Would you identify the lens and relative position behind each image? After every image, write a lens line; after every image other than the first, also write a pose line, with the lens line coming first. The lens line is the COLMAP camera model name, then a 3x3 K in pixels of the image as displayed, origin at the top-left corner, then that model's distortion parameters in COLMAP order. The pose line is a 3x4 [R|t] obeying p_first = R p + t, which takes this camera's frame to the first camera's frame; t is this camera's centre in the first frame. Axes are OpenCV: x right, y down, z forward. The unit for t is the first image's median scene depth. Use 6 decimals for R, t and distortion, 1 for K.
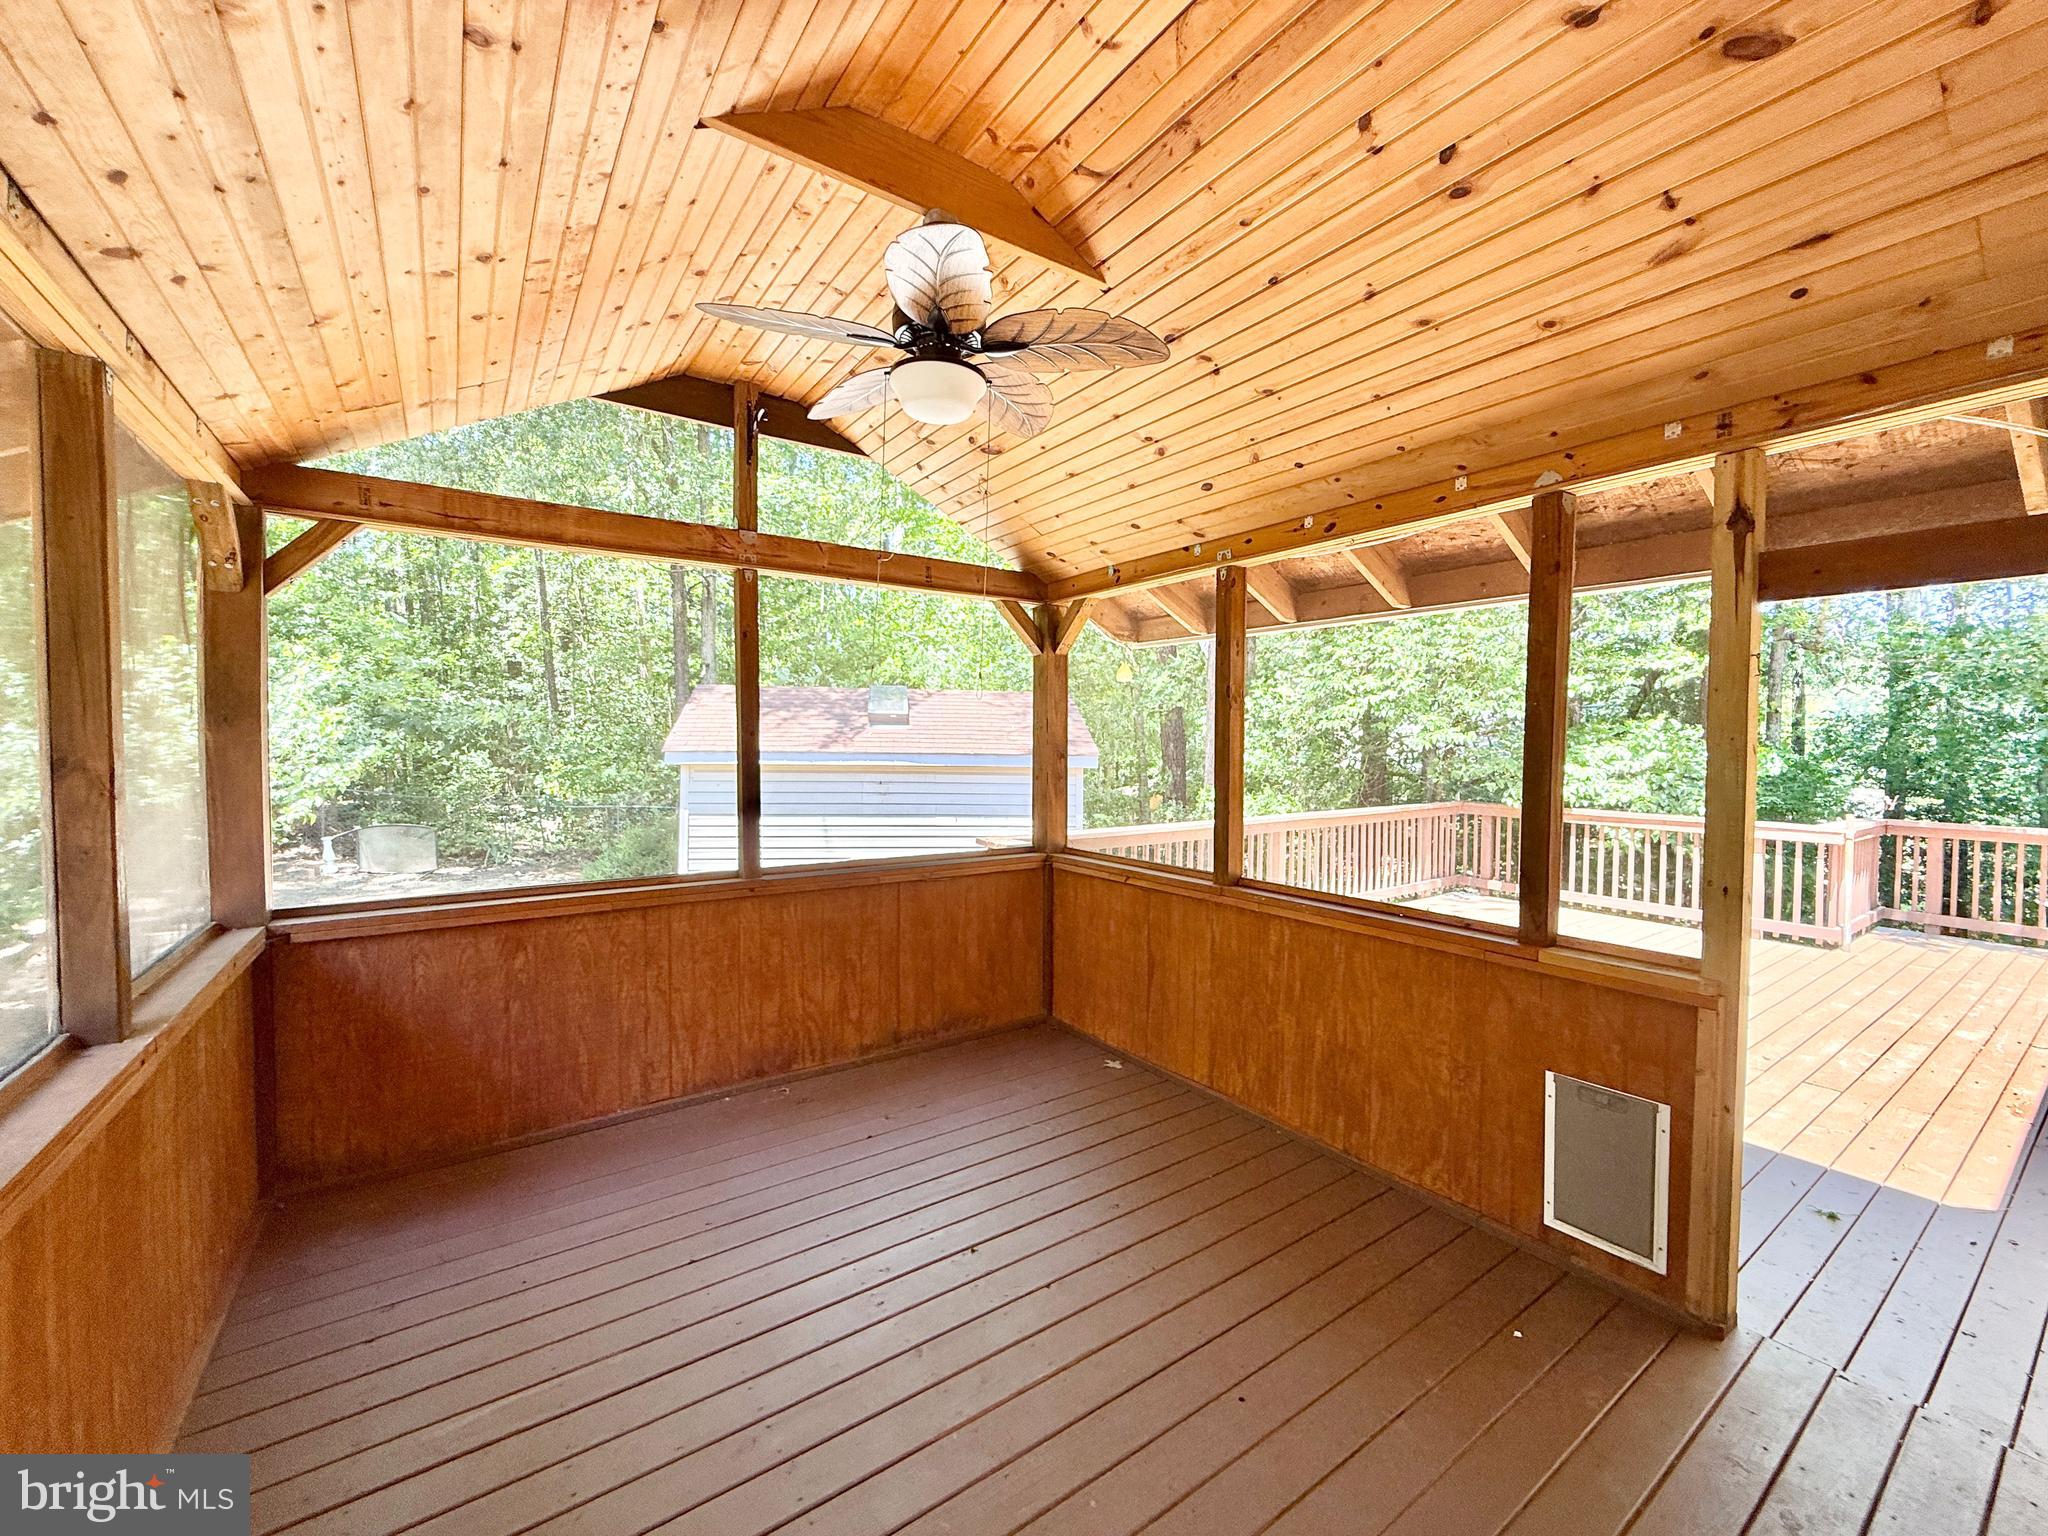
lens RADIAL K [[815.7, 0, 1023.4], [0, 815.7, 775.9], [0, 0, 1]] dist [-0.001079, -0.000005]
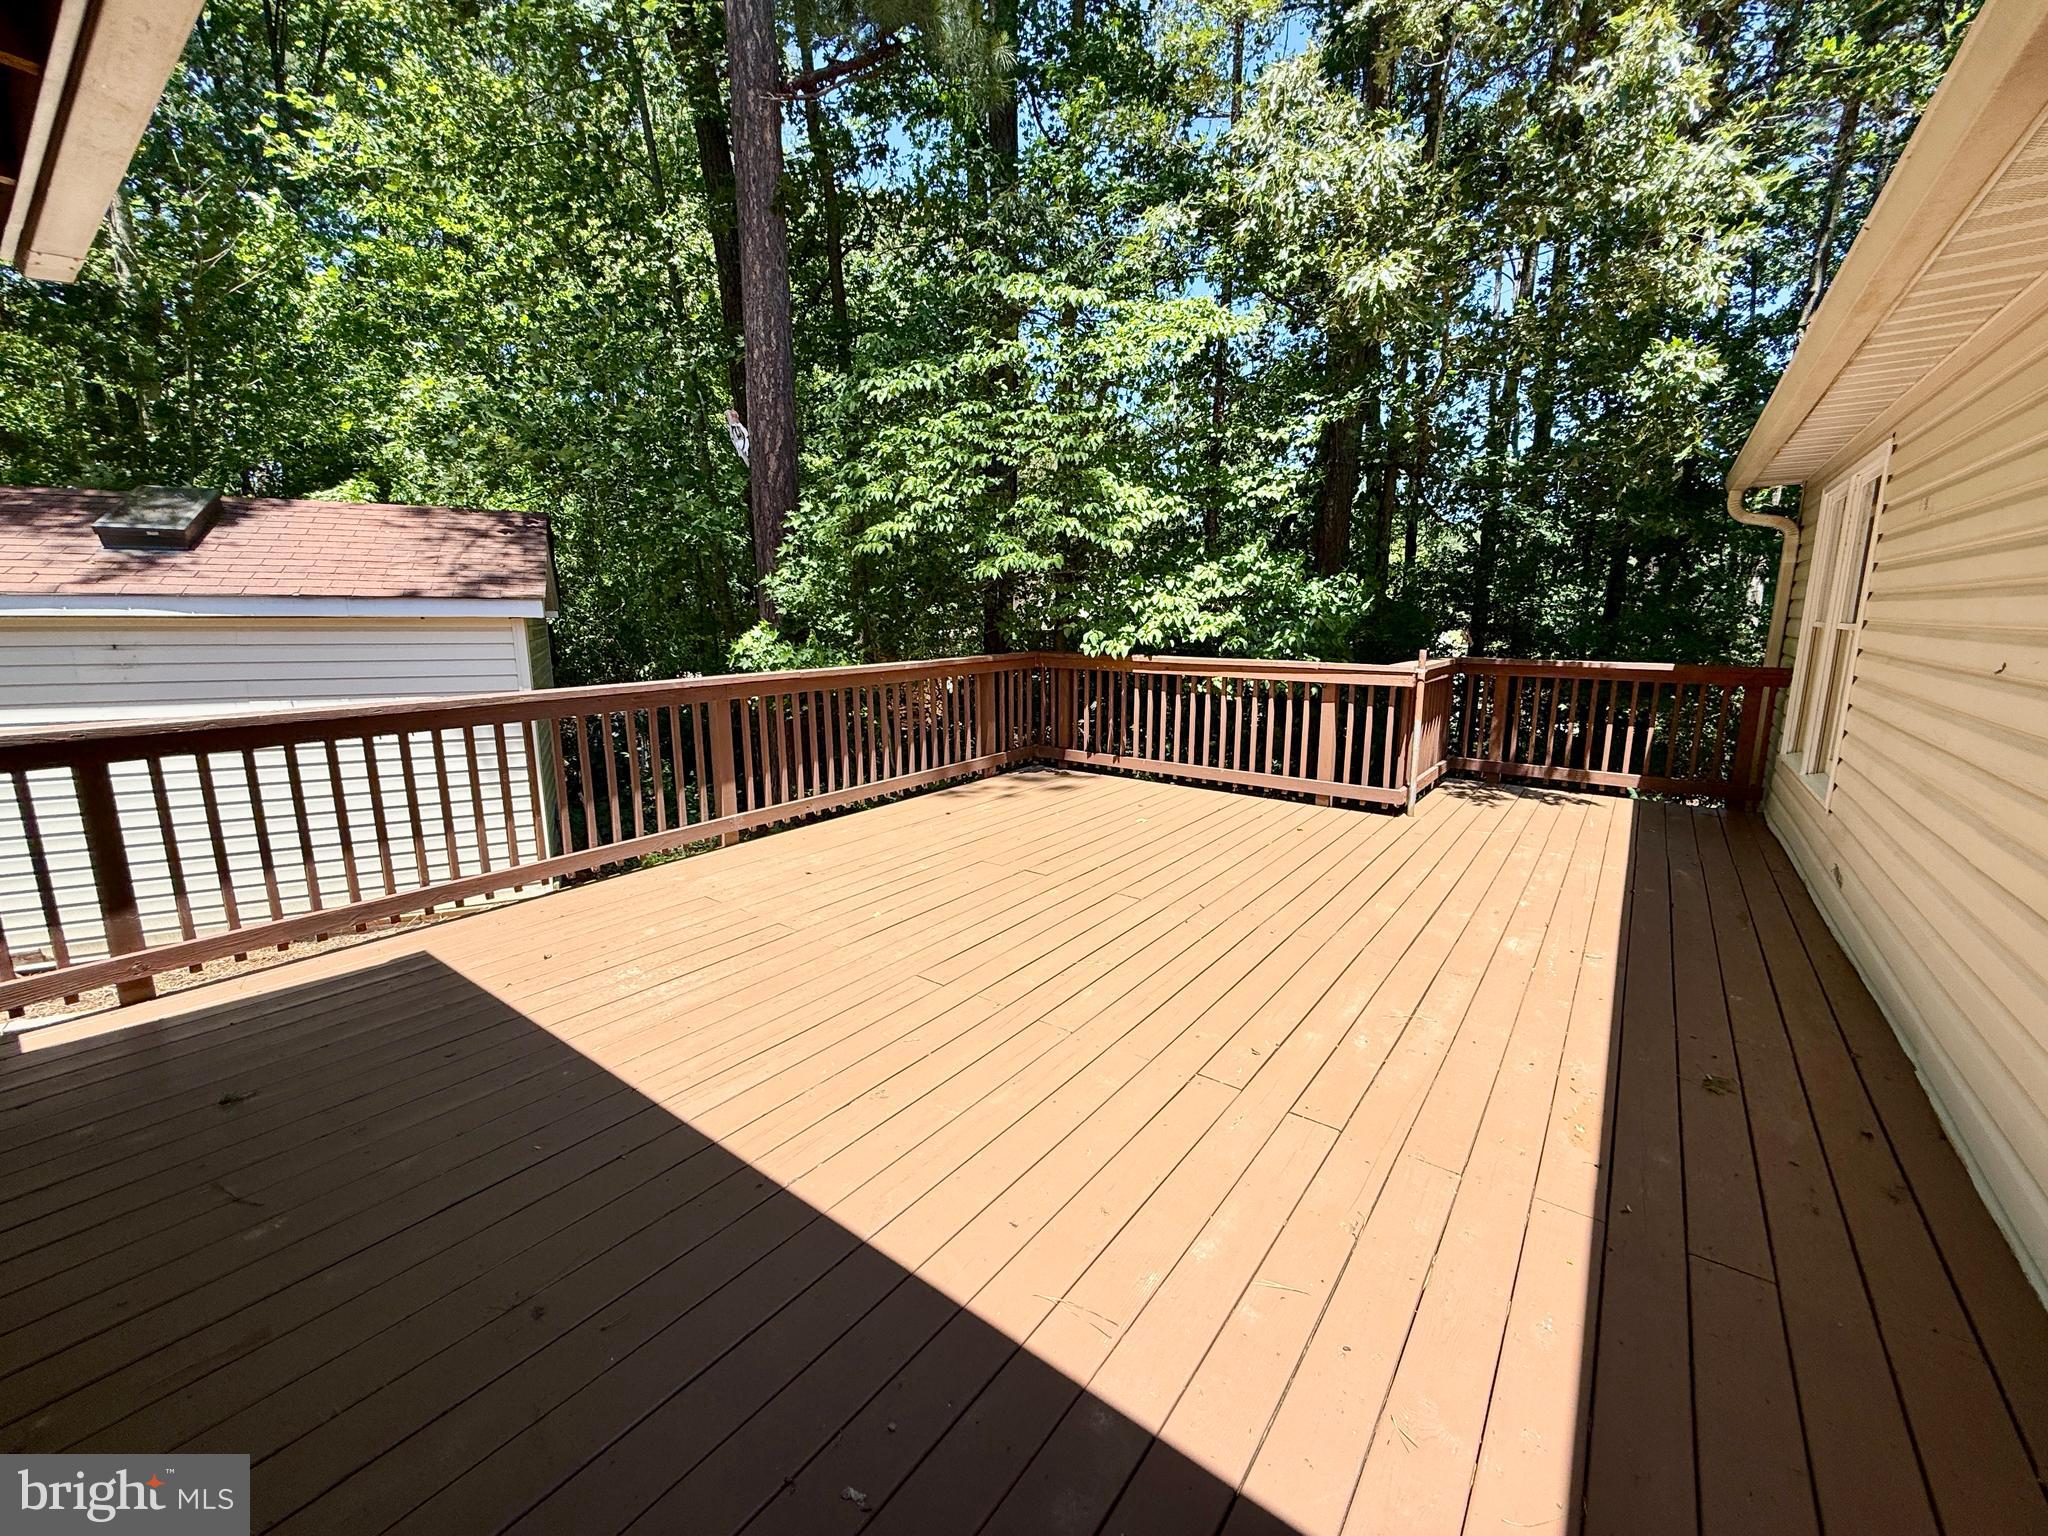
lens RADIAL K [[815.7, 0, 1030.3], [0, 815.7, 767.0], [0, 0, 1]] dist [-0.001079, -0.000005]
pose [[0.949551, -0.062603, 0.307301, 0.393450], [0.015281, 0.987945, 0.154047, 0.032085], [-0.313240, -0.141580, 0.939061, 0.351040]]
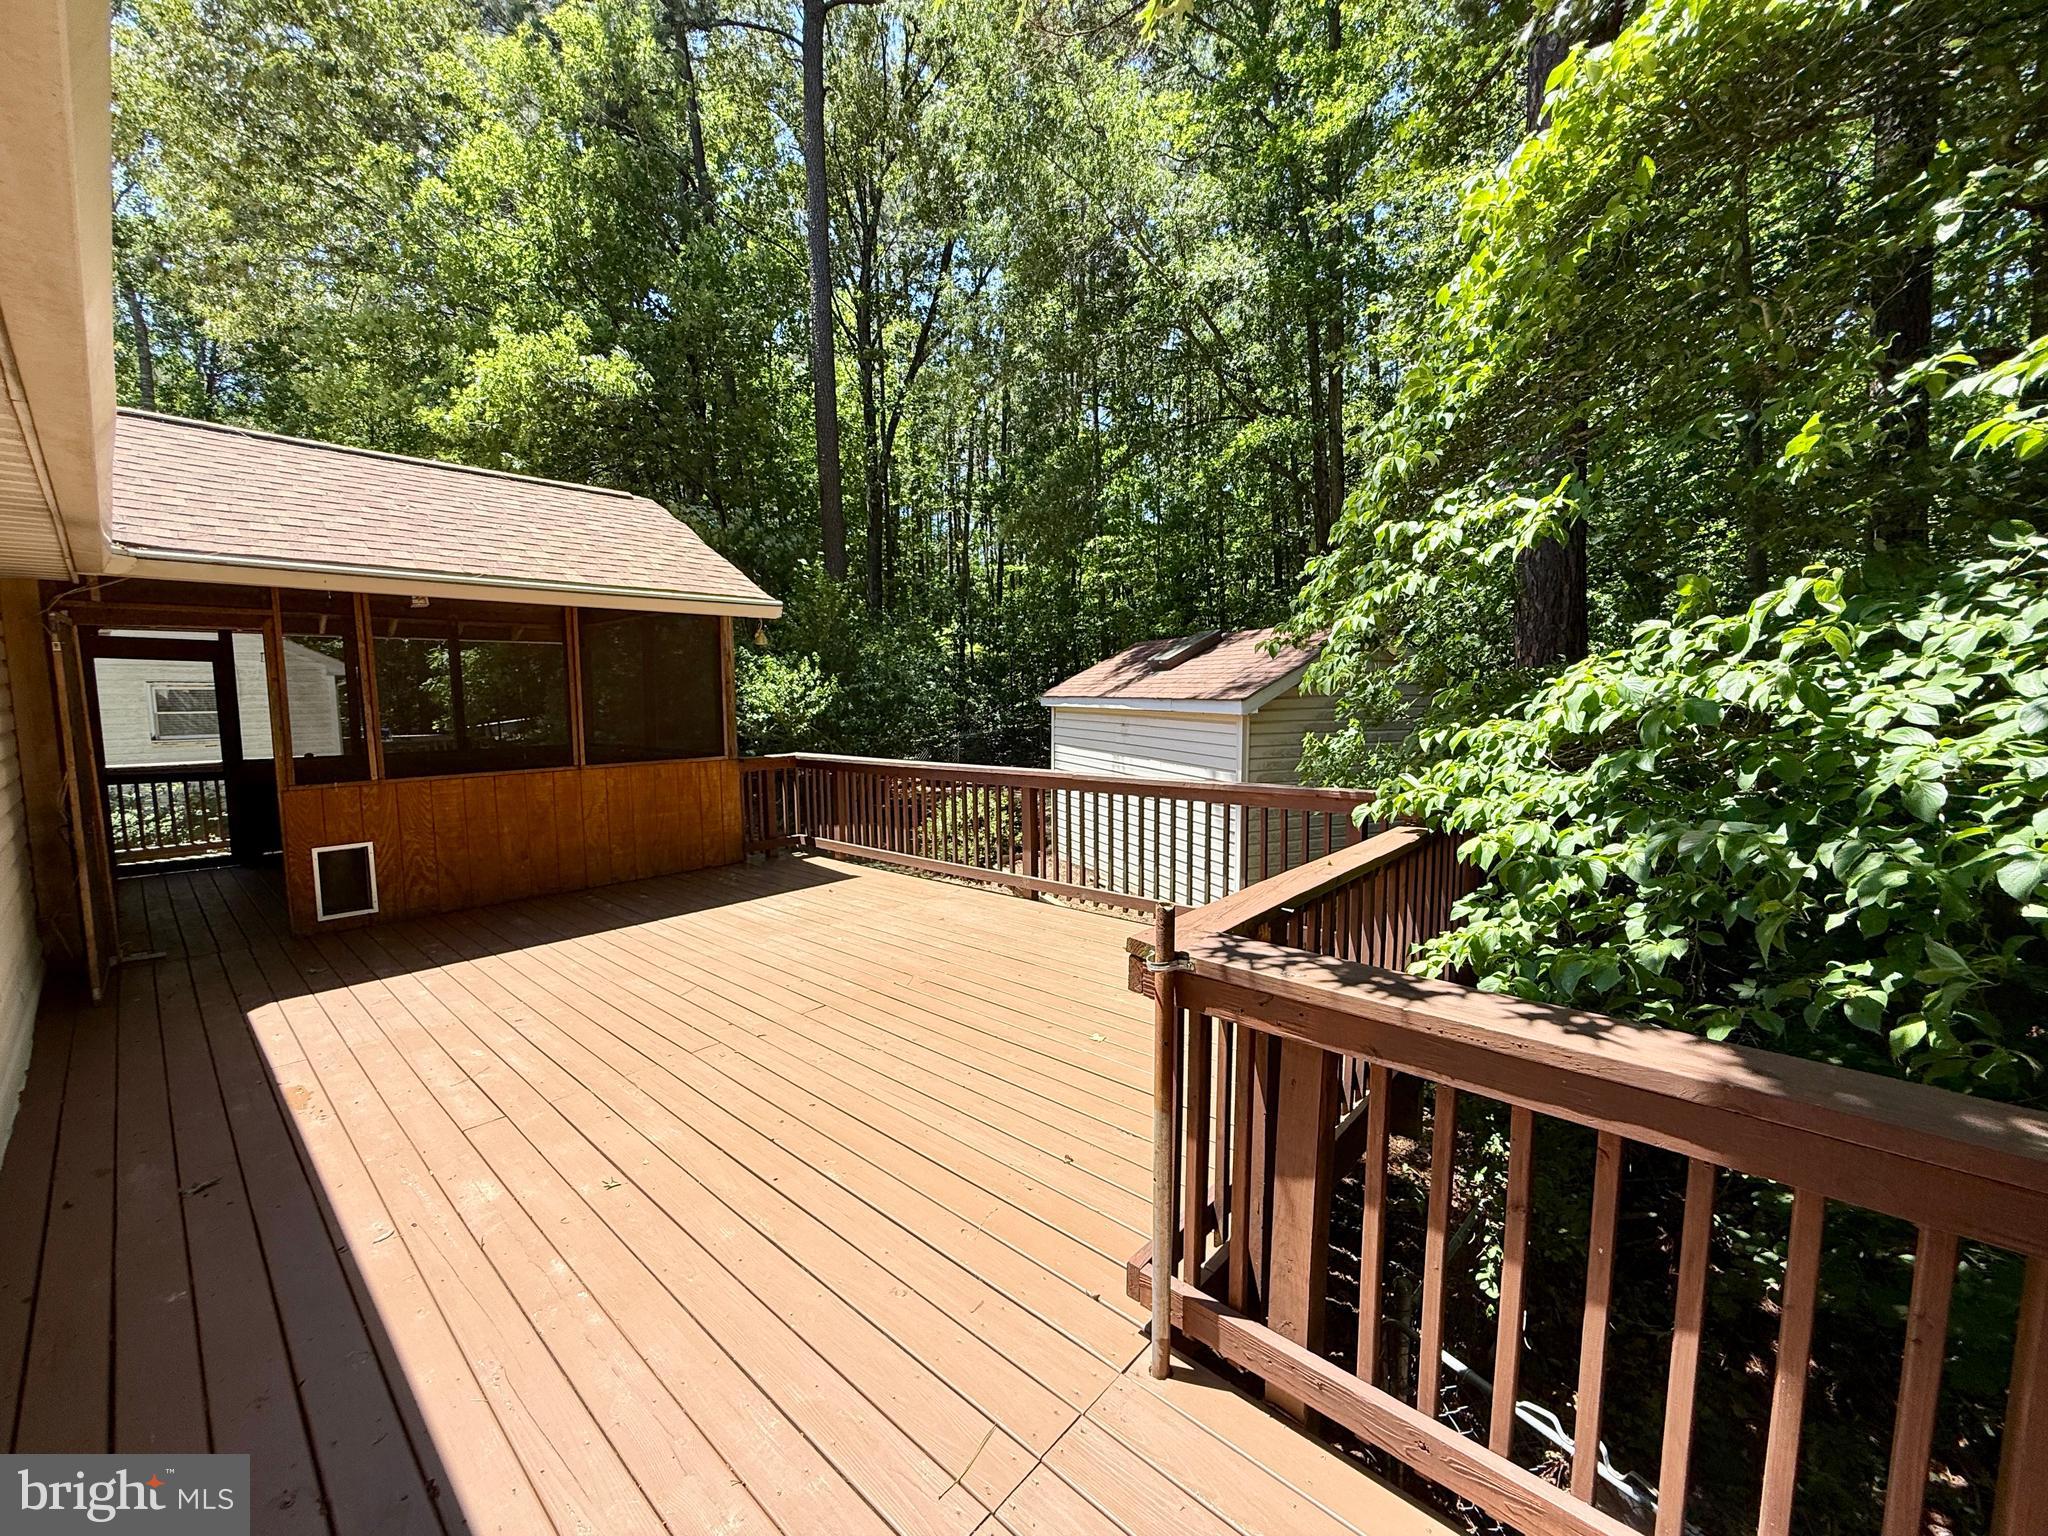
lens RADIAL K [[815.7, 0, 1026.1], [0, 815.7, 772.0], [0, 0, 1]] dist [-0.001079, -0.000005]
pose [[0.230496, 0.092824, -0.968636, 1.295133], [-0.023769, 0.995680, 0.089760, -0.025562], [0.972783, 0.002334, 0.231706, 0.905553]]
